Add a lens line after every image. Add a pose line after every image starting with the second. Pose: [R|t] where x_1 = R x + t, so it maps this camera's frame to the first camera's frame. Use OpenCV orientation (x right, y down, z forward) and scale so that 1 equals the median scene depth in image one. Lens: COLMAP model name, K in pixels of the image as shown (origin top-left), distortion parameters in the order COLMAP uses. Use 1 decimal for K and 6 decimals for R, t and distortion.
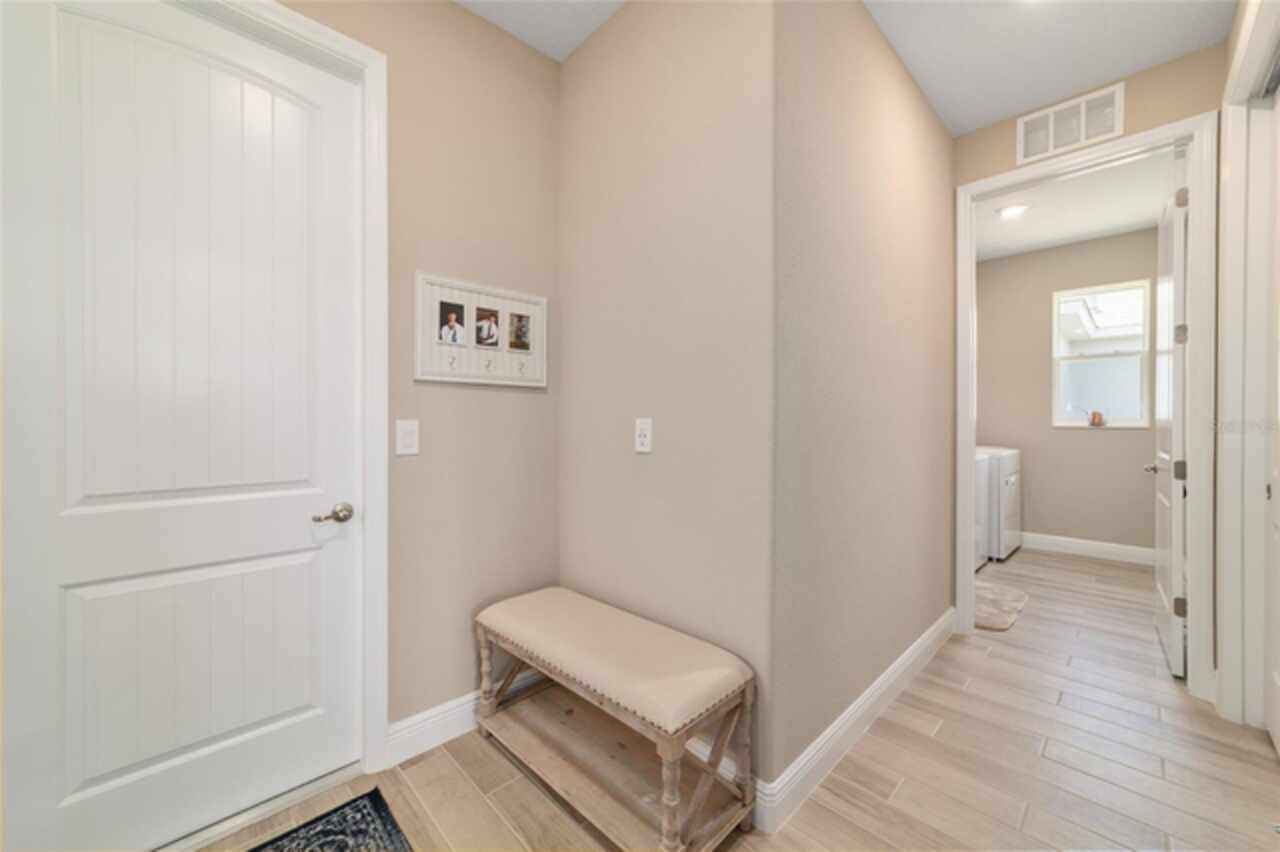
lens RADIAL K [[491.0, 0, 631.2], [0, 491.0, 424.6], [0, 0, 1]] dist [-0.002223, 0.000158]
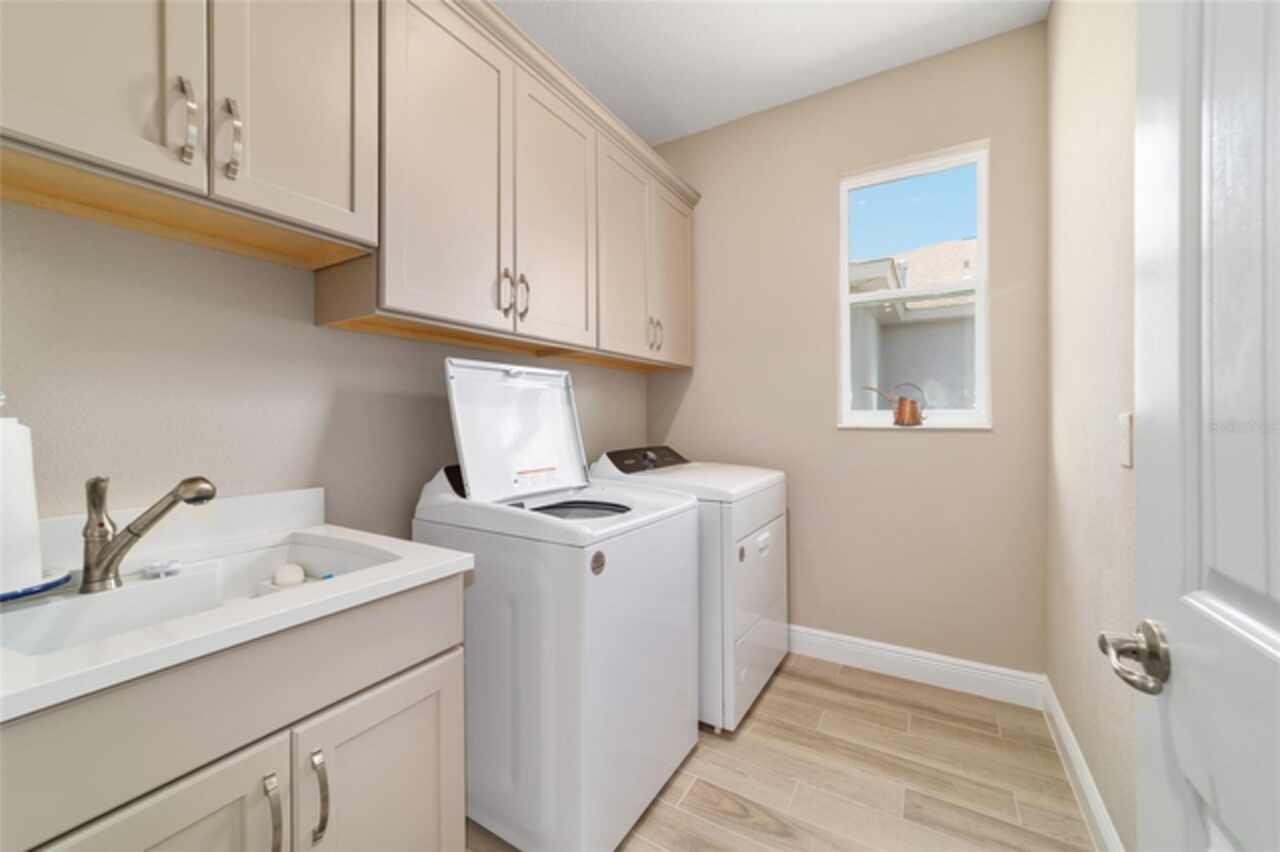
lens RADIAL K [[491.0, 0, 647.5], [0, 491.0, 420.9], [0, 0, 1]] dist [-0.002223, 0.000158]
pose [[0.963061, -0.008004, 0.269165, 0.514868], [0.007877, 0.999968, 0.001552, -0.005297], [-0.269169, 0.000625, 0.963093, 0.539221]]
